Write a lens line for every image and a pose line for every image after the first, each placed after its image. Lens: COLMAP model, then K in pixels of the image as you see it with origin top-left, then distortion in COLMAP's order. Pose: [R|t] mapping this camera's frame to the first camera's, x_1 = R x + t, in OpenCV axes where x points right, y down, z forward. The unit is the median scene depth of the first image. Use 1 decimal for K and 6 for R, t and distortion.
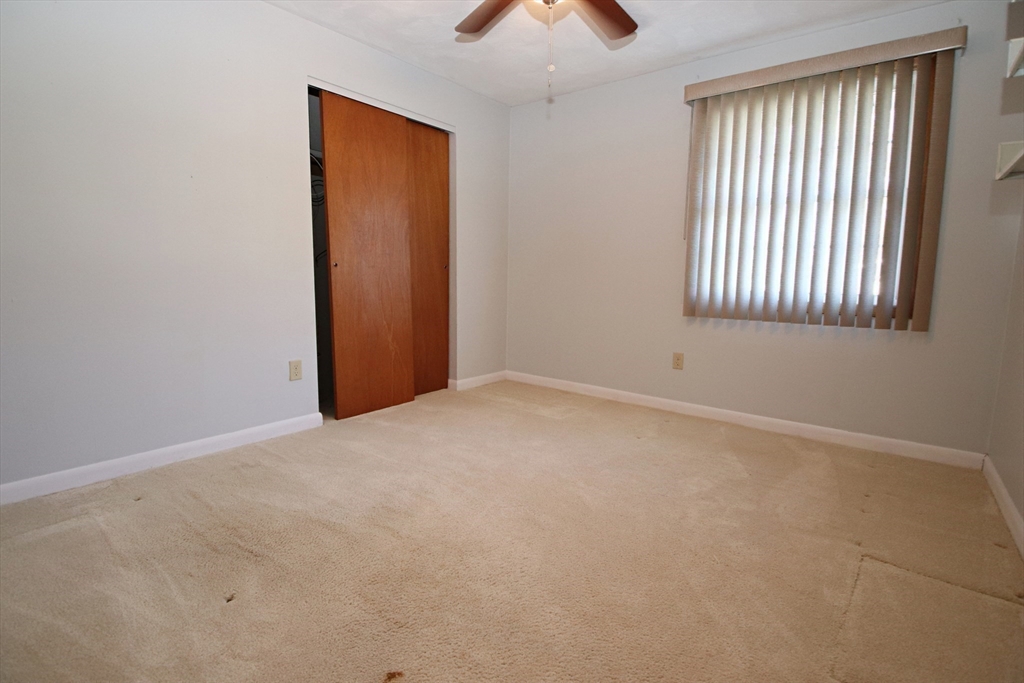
lens RADIAL K [[497.4, 0, 509.1], [0, 497.4, 335.4], [0, 0, 1]] dist [0.011829, -0.030353]
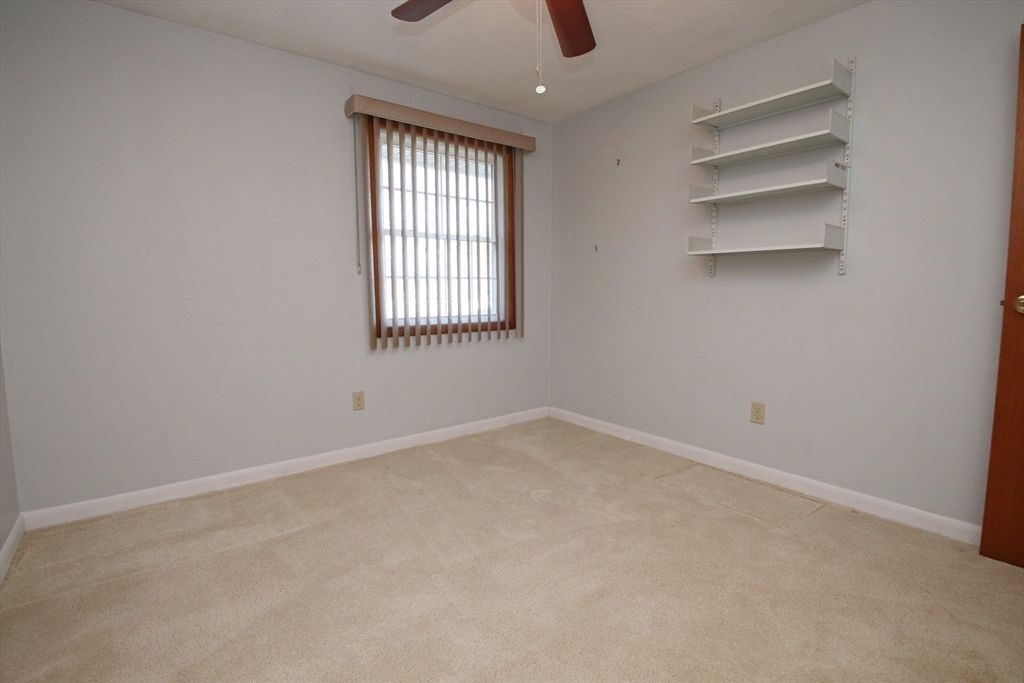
lens RADIAL K [[497.4, 0, 509.1], [0, 497.4, 335.4], [0, 0, 1]] dist [0.011829, -0.030353]
pose [[0.203356, -0.103479, 0.973621, -0.513179], [0.138140, 0.987485, 0.076099, -0.105345], [-0.969311, 0.119021, 0.215105, 0.593058]]
